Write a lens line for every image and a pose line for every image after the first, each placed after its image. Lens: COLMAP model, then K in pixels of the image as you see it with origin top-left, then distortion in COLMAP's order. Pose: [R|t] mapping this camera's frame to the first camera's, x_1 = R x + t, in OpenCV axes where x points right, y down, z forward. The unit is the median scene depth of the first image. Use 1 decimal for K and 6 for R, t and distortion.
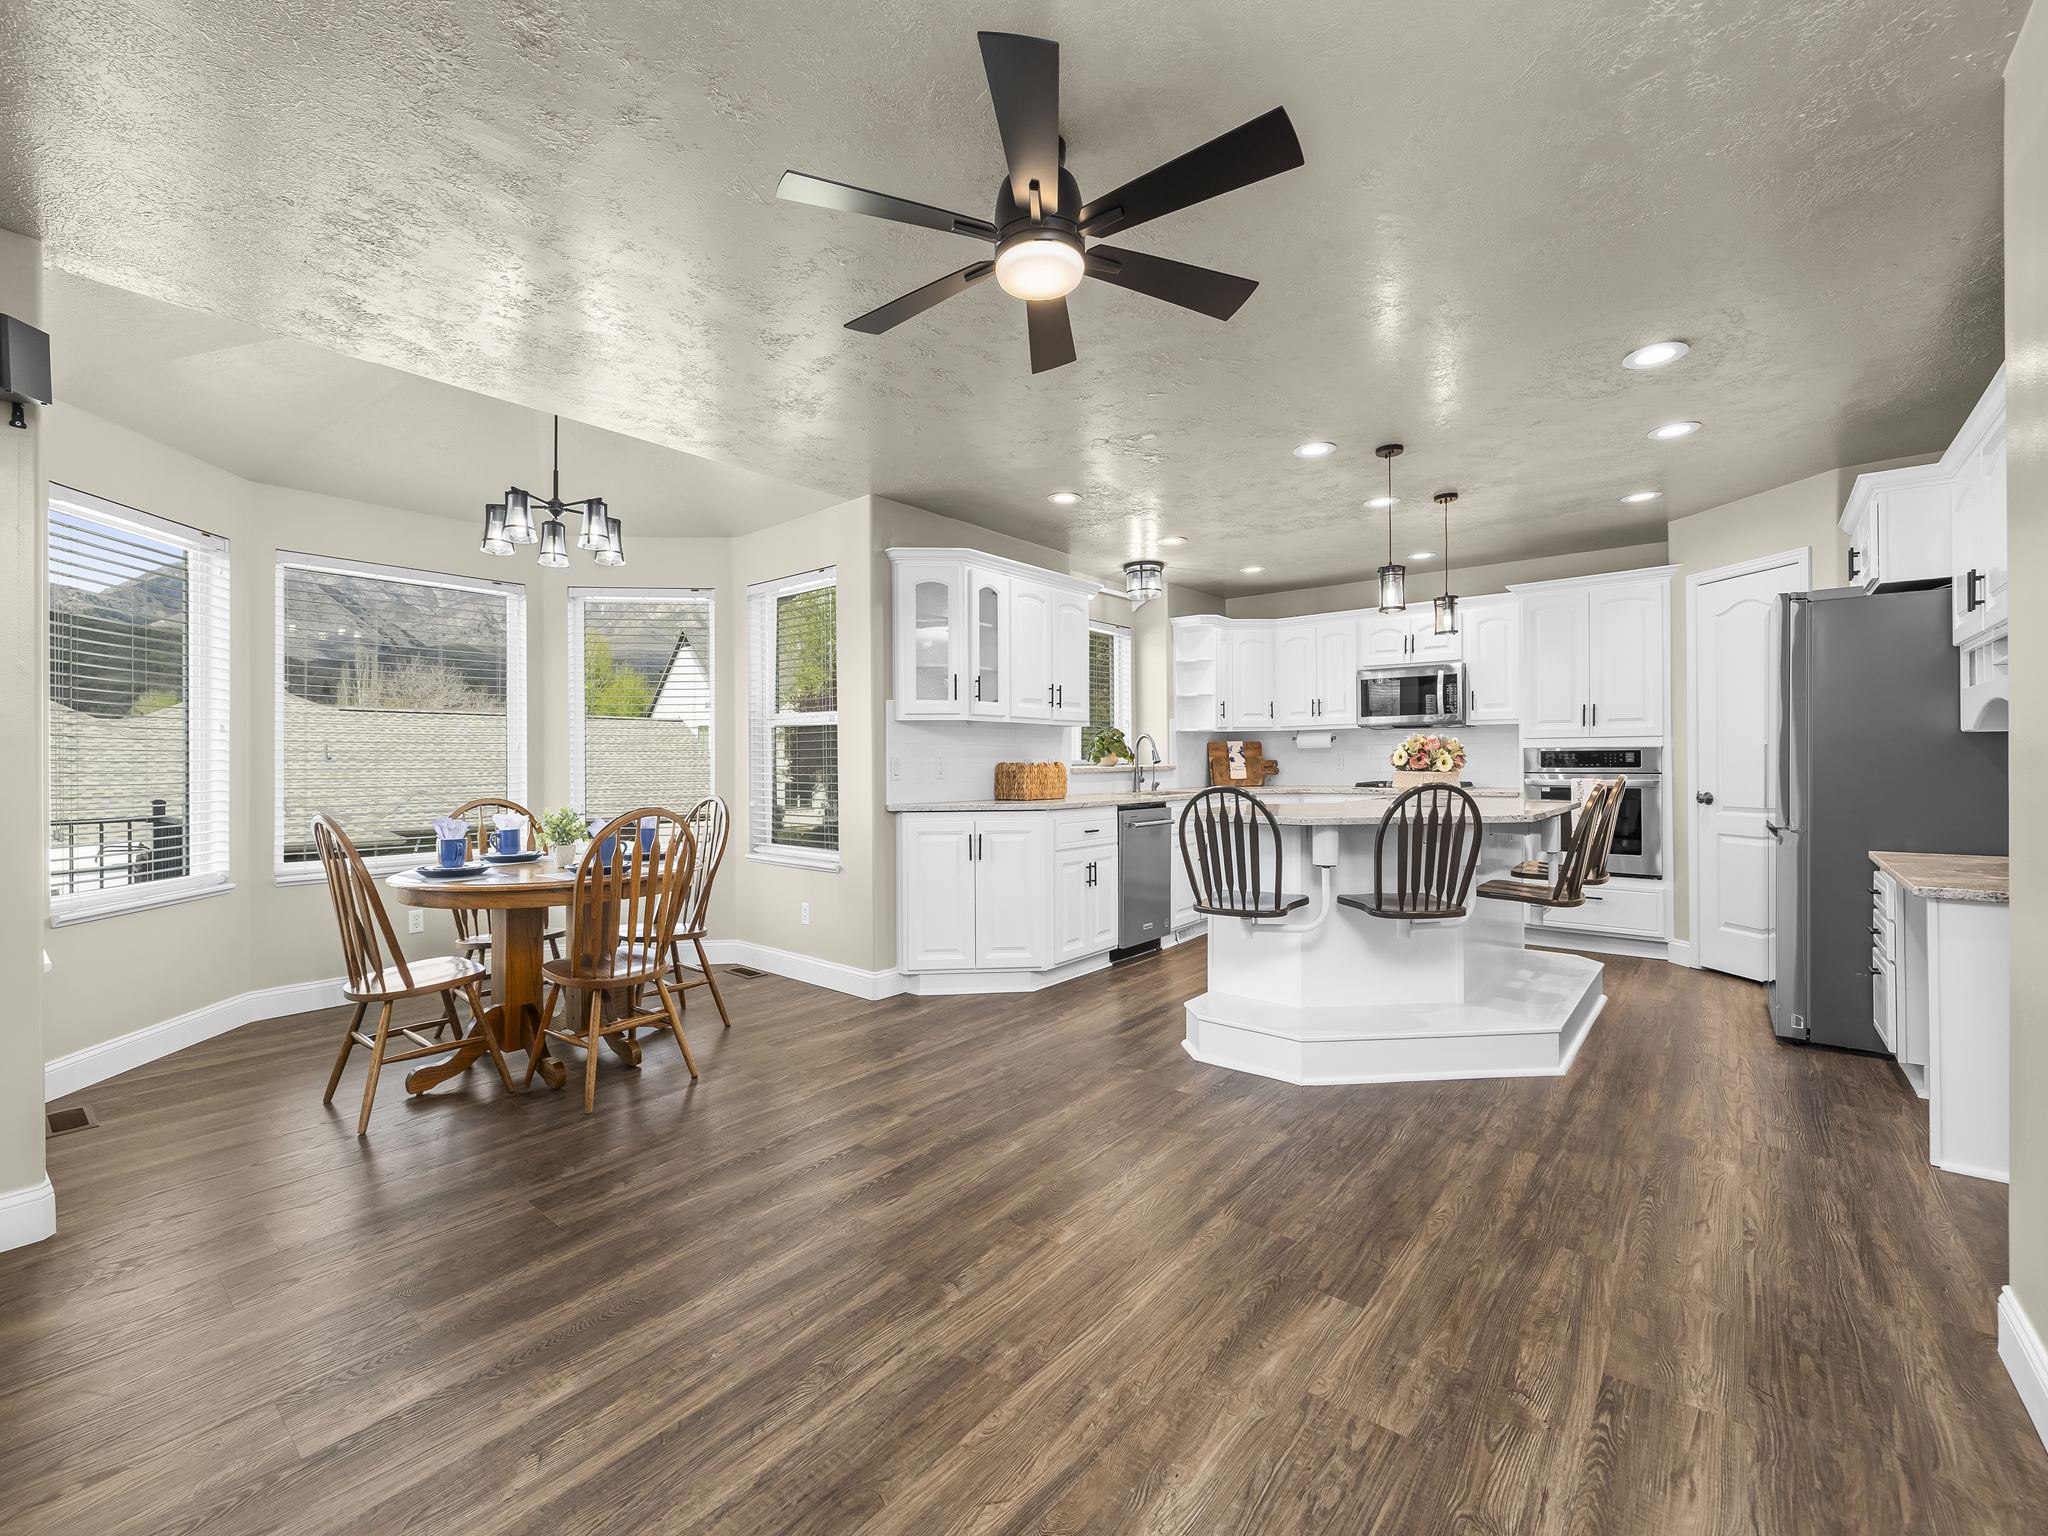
lens RADIAL K [[869.1, 0, 1008.7], [0, 869.1, 758.9], [0, 0, 1]] dist [-0.000470, 0.000979]
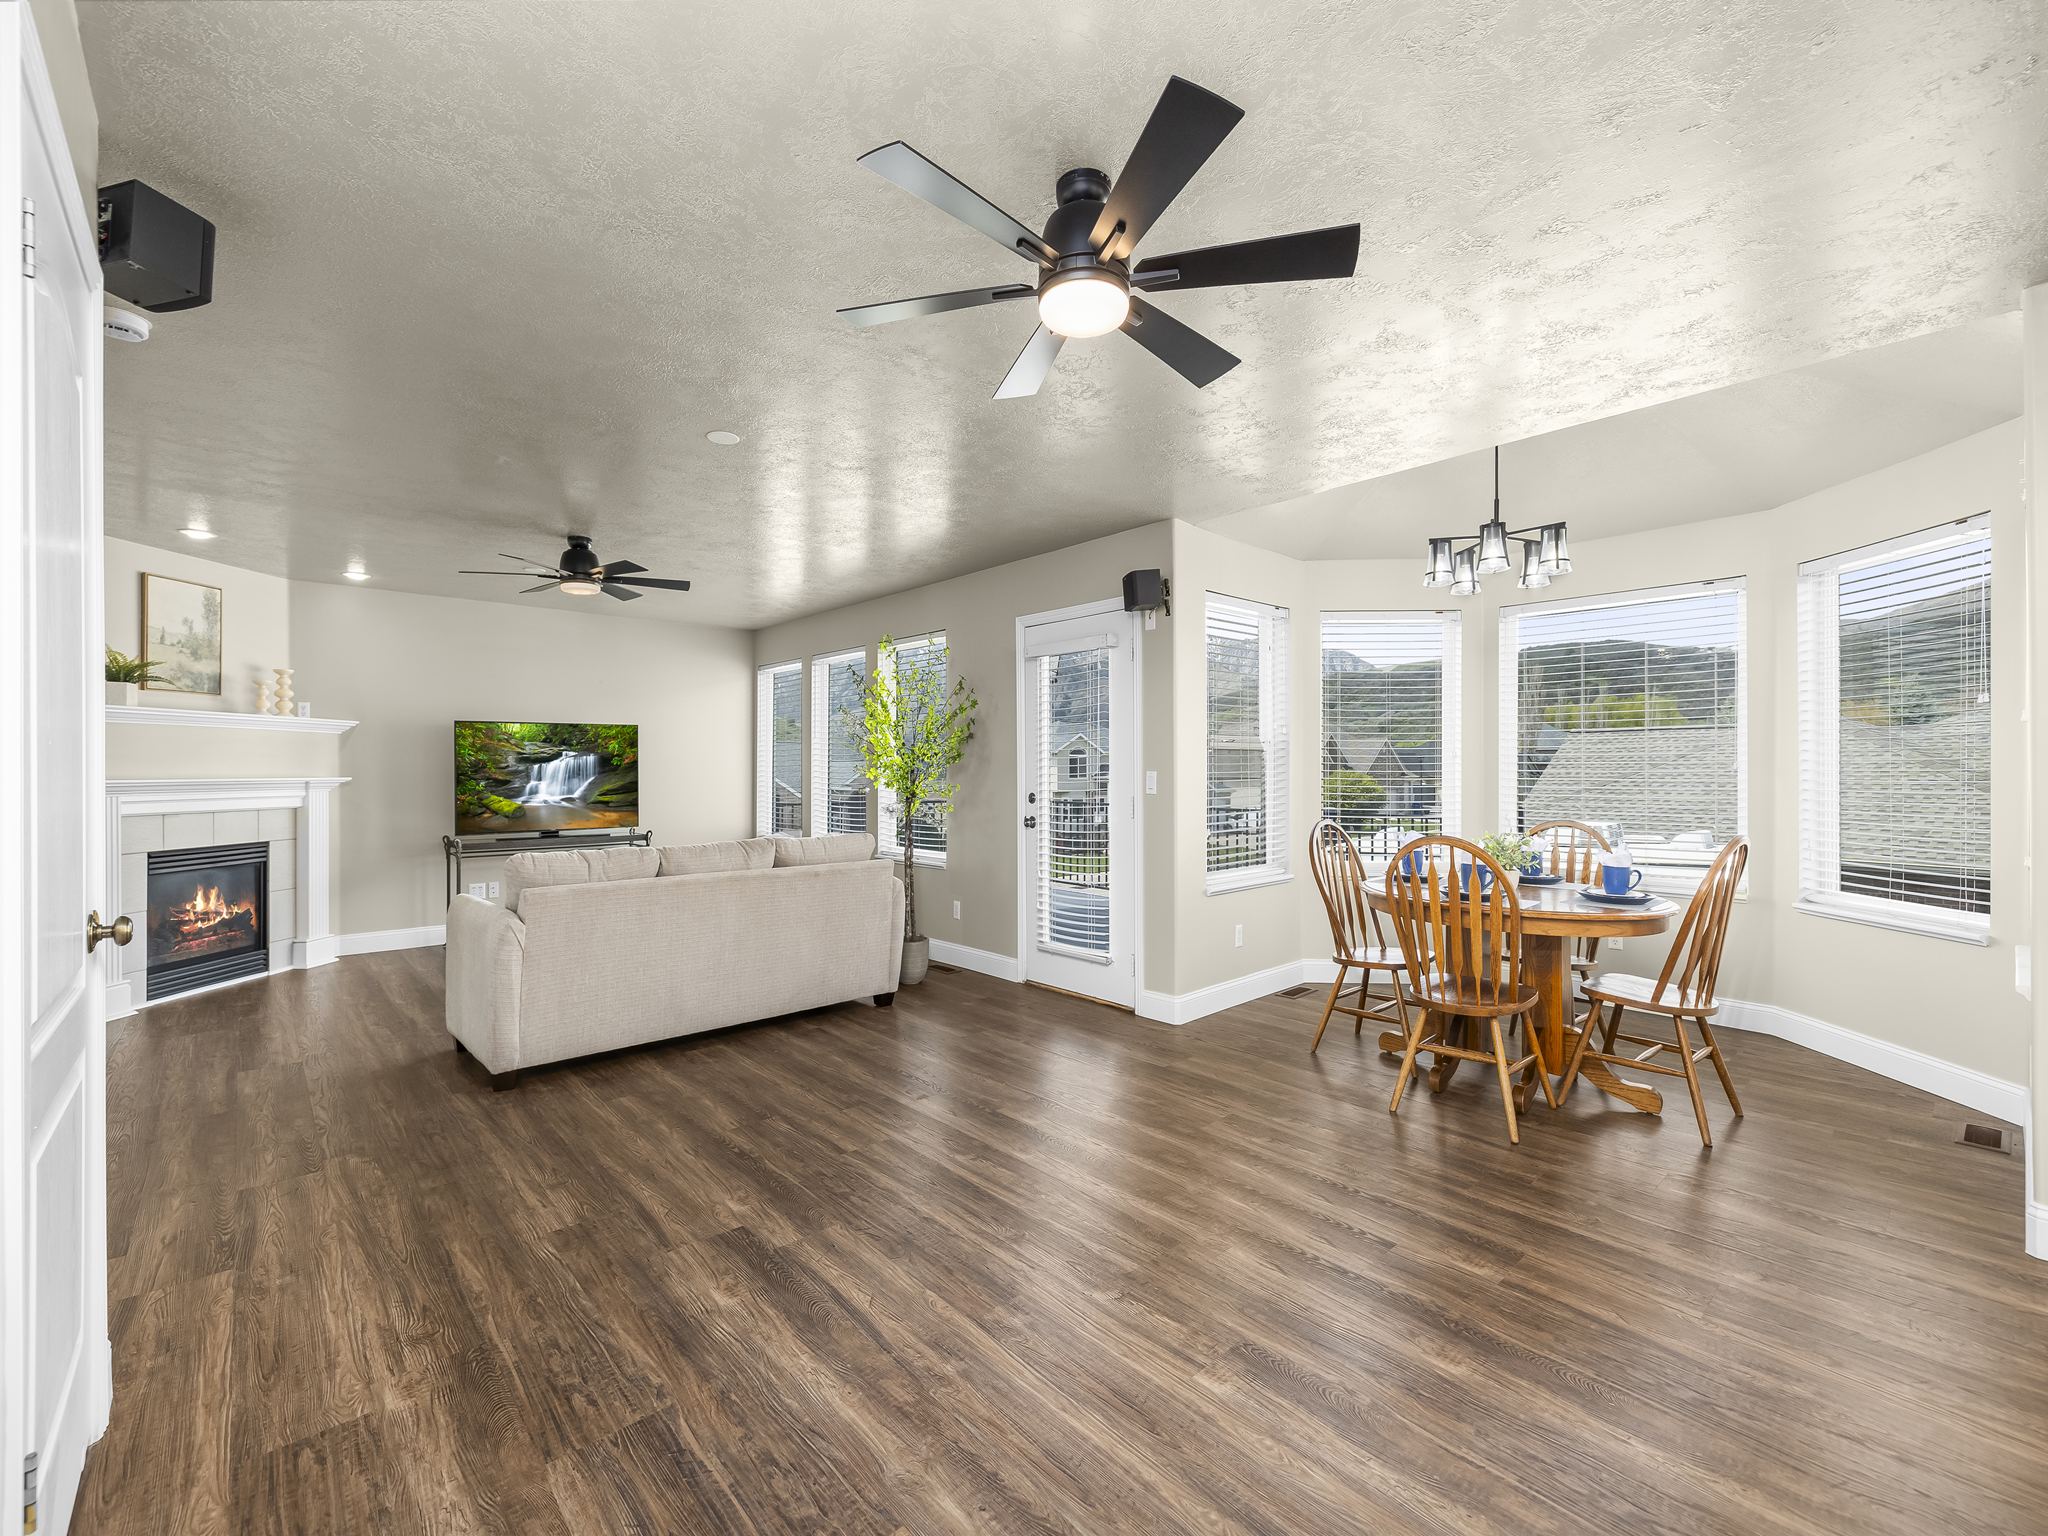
lens RADIAL K [[869.1, 0, 1007.0], [0, 869.1, 762.1], [0, 0, 1]] dist [-0.000470, 0.000979]
pose [[-0.151577, -0.002344, -0.988443, 0.835285], [0.002365, 0.999993, -0.002734, -0.034329], [0.988443, -0.002752, -0.151570, 0.859135]]
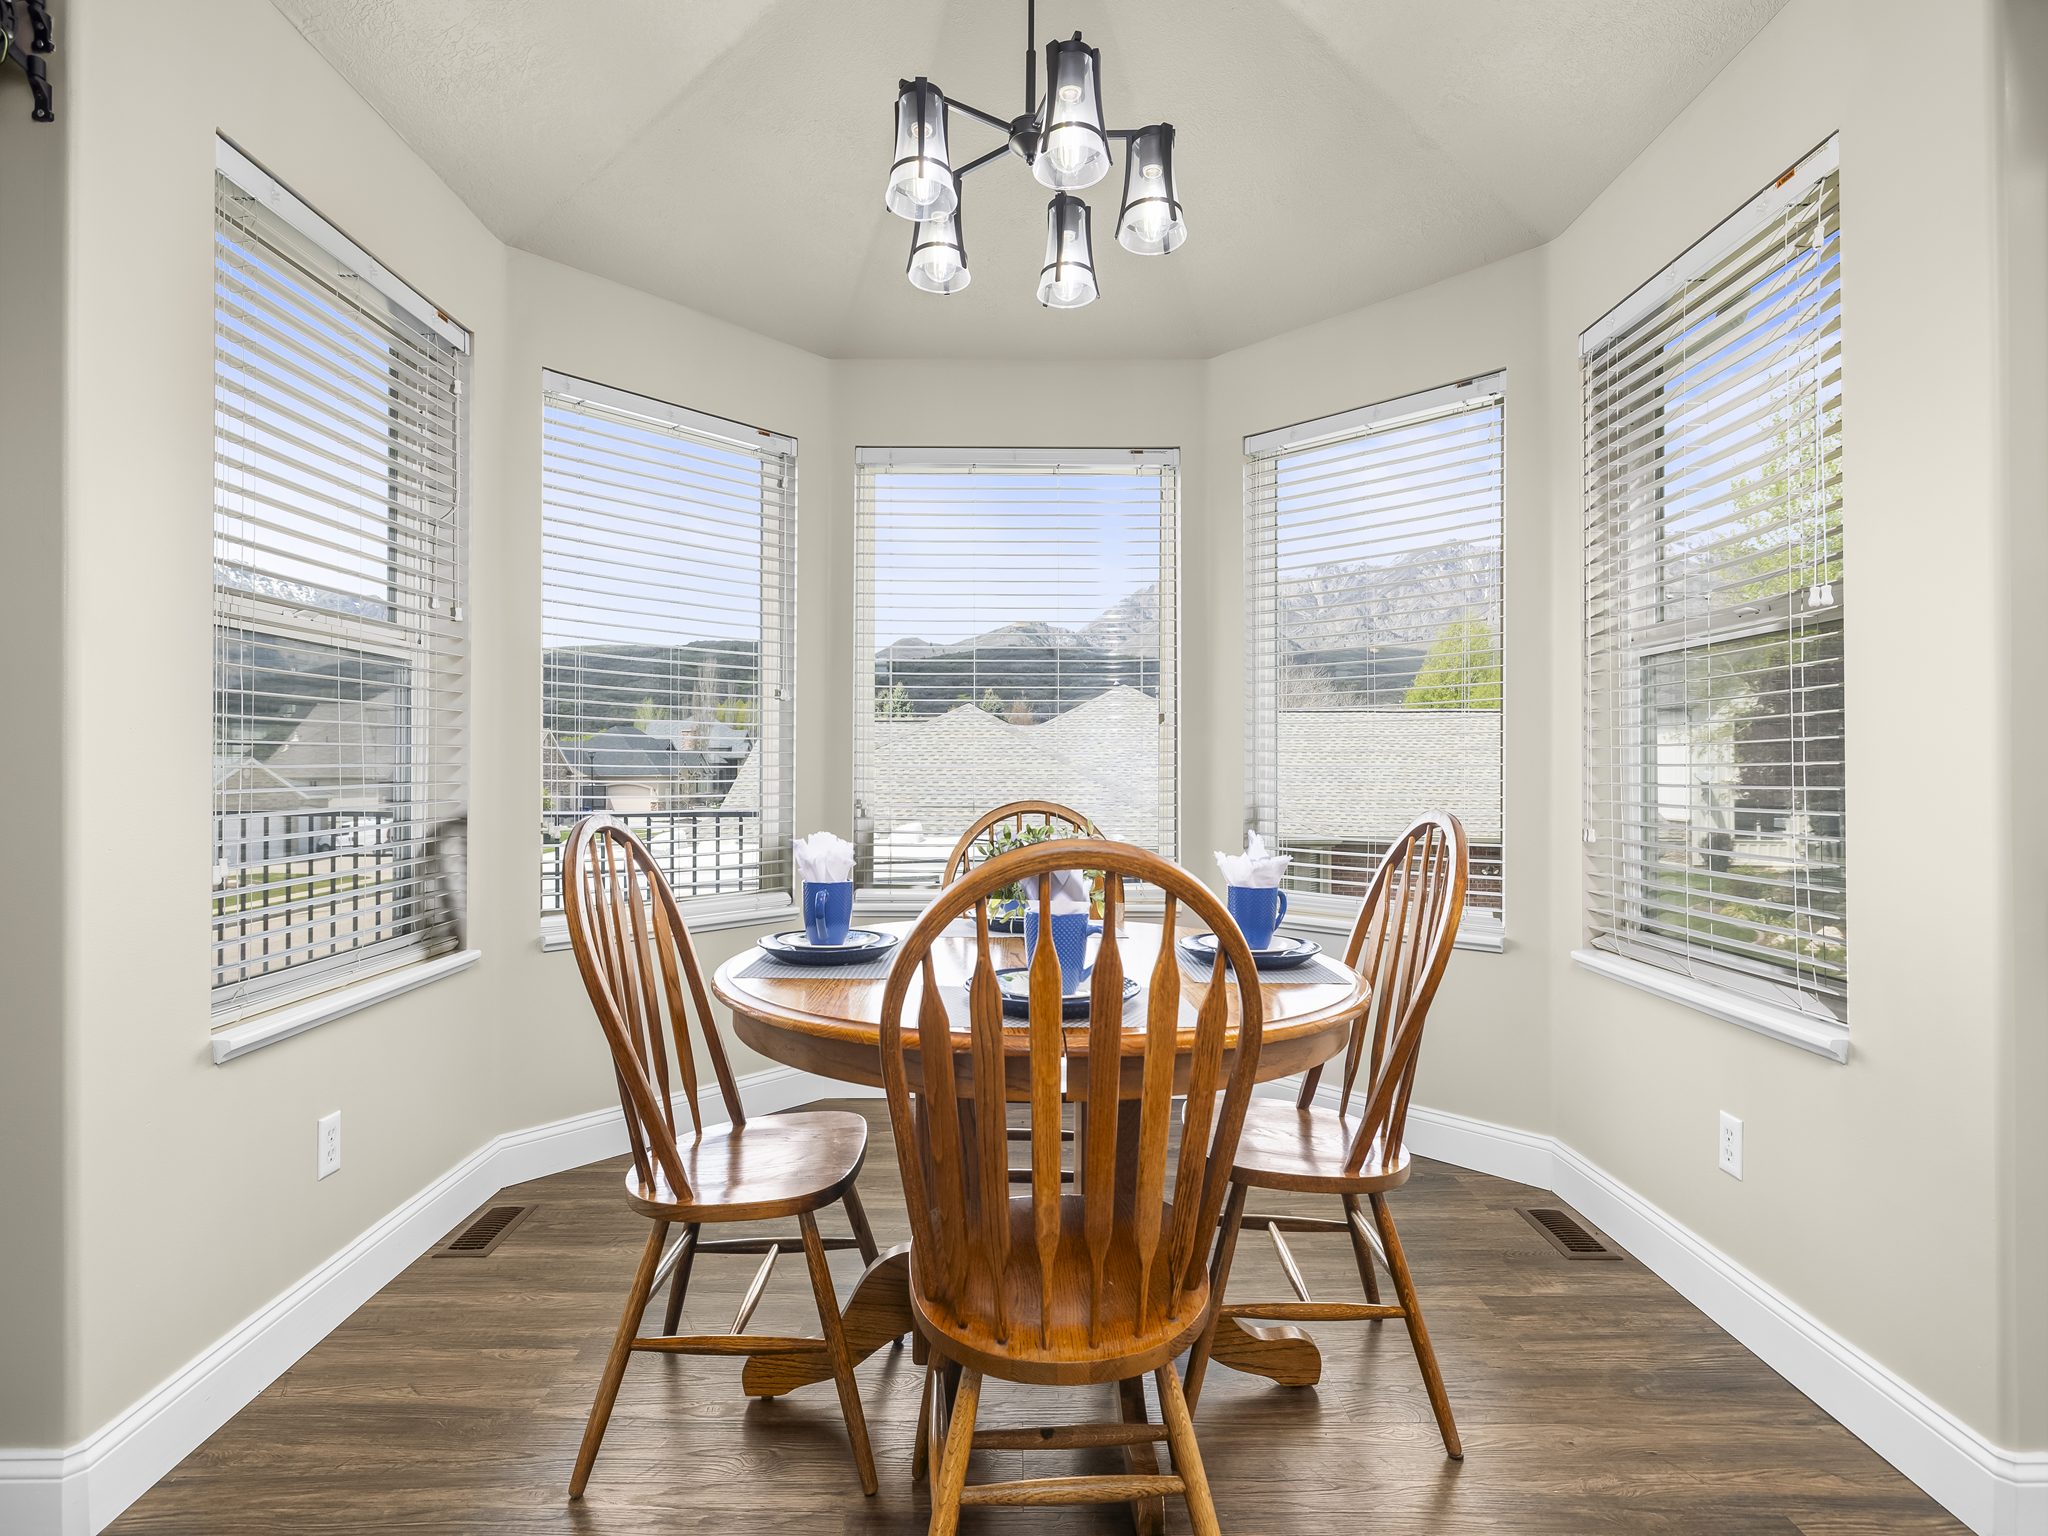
lens RADIAL K [[1019.5, 0, 1022.5], [0, 1019.5, 766.4], [0, 0, 1]] dist [-0.003633, -0.001123]
pose [[0.641950, 0.005369, -0.766728, -0.194167], [-0.004050, 0.999985, 0.003611, 0.035601], [0.766736, 0.000788, 0.641962, 0.979755]]
